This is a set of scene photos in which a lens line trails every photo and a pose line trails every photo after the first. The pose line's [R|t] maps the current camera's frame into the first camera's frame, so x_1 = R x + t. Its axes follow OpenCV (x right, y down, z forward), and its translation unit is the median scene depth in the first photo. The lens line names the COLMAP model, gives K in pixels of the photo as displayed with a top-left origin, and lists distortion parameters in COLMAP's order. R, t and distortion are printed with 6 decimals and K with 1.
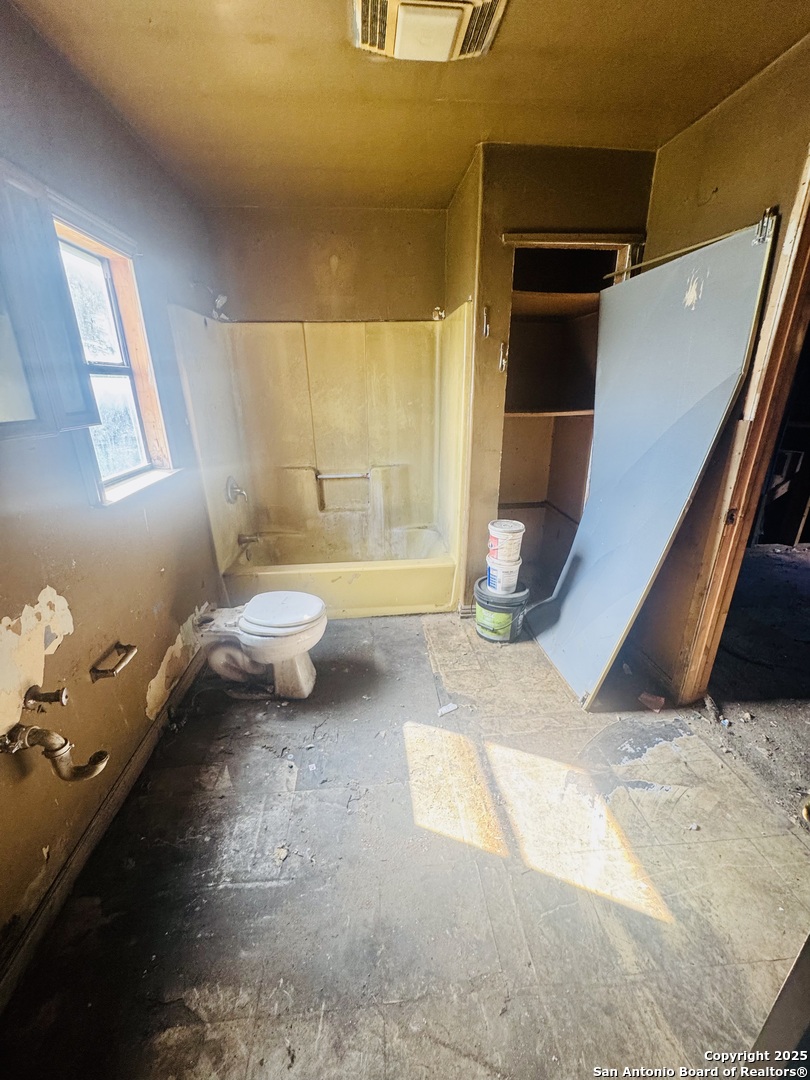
lens RADIAL K [[431.0, 0, 405.3], [0, 431.0, 536.7], [0, 0, 1]] dist [-0.005932, 0.000727]
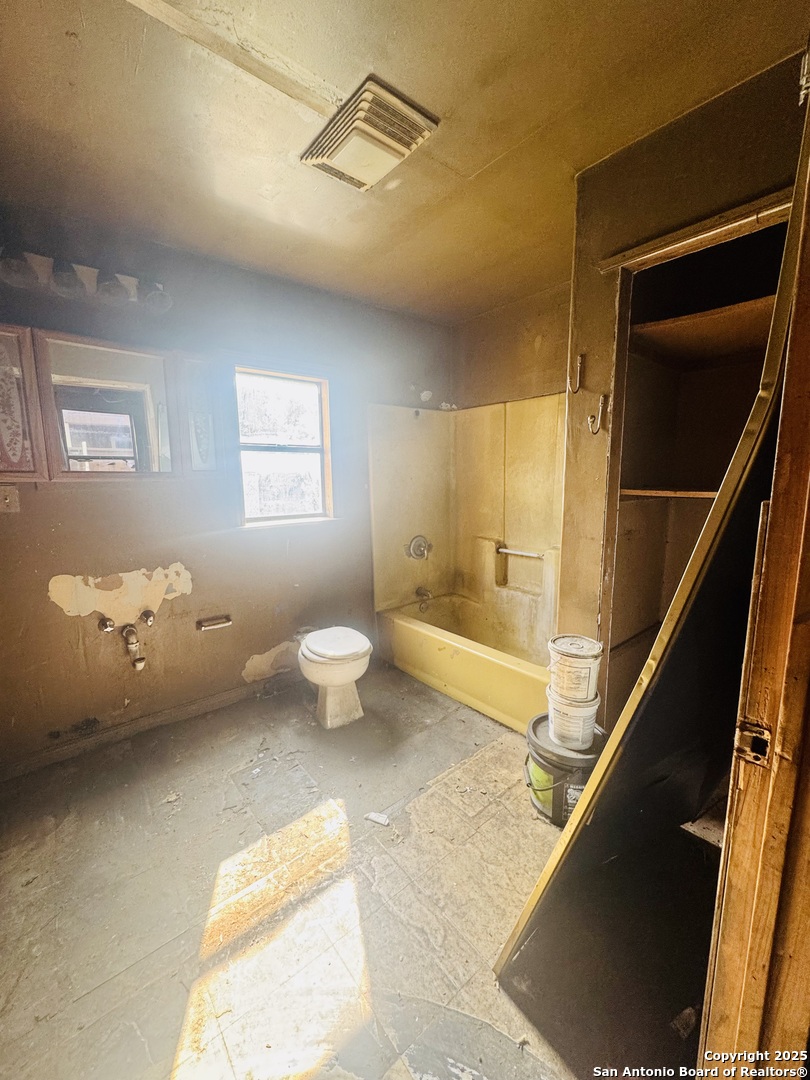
lens RADIAL K [[431.0, 0, 407.6], [0, 431.0, 537.1], [0, 0, 1]] dist [-0.005932, 0.000727]
pose [[0.571683, 0.123369, -0.811146, 0.591020], [-0.272301, 0.961125, -0.045733, -0.083674], [0.773970, 0.247021, 0.583053, 0.332006]]
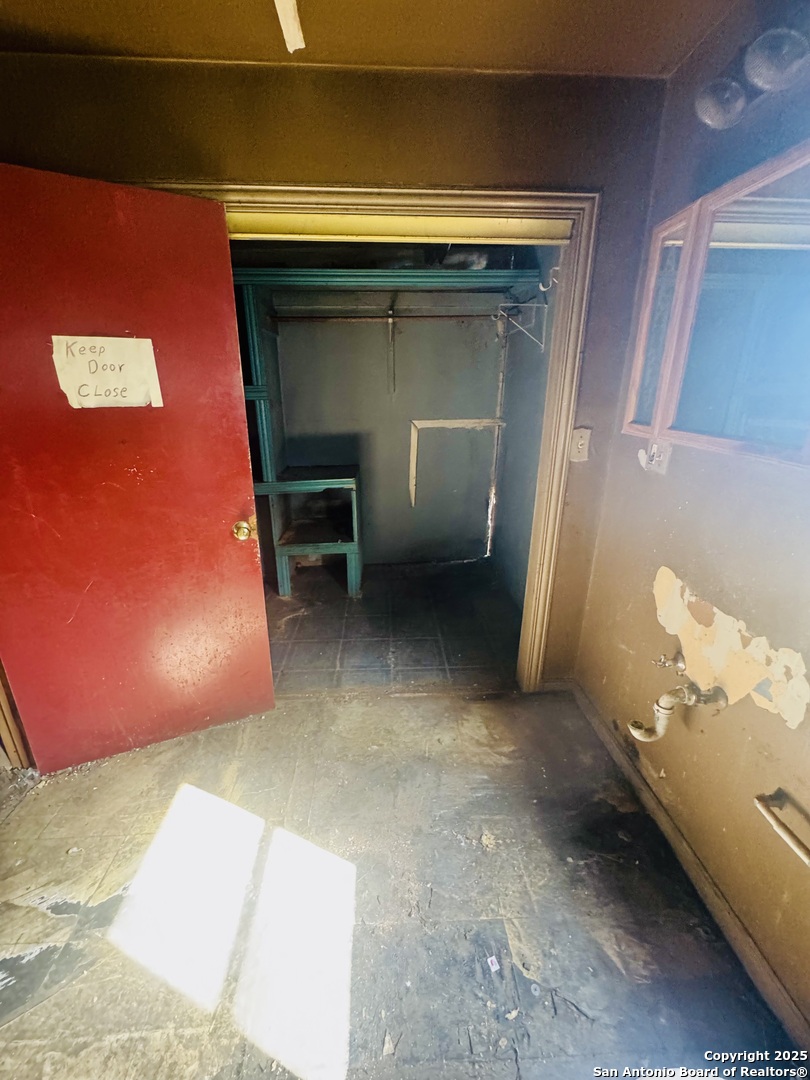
lens RADIAL K [[431.0, 0, 404.2], [0, 431.0, 537.1], [0, 0, 1]] dist [-0.005932, 0.000727]
pose [[-0.999383, -0.008244, 0.034149, -0.063664], [0.014863, 0.781560, 0.623653, -0.280656], [-0.031831, 0.623776, -0.780955, 0.756018]]
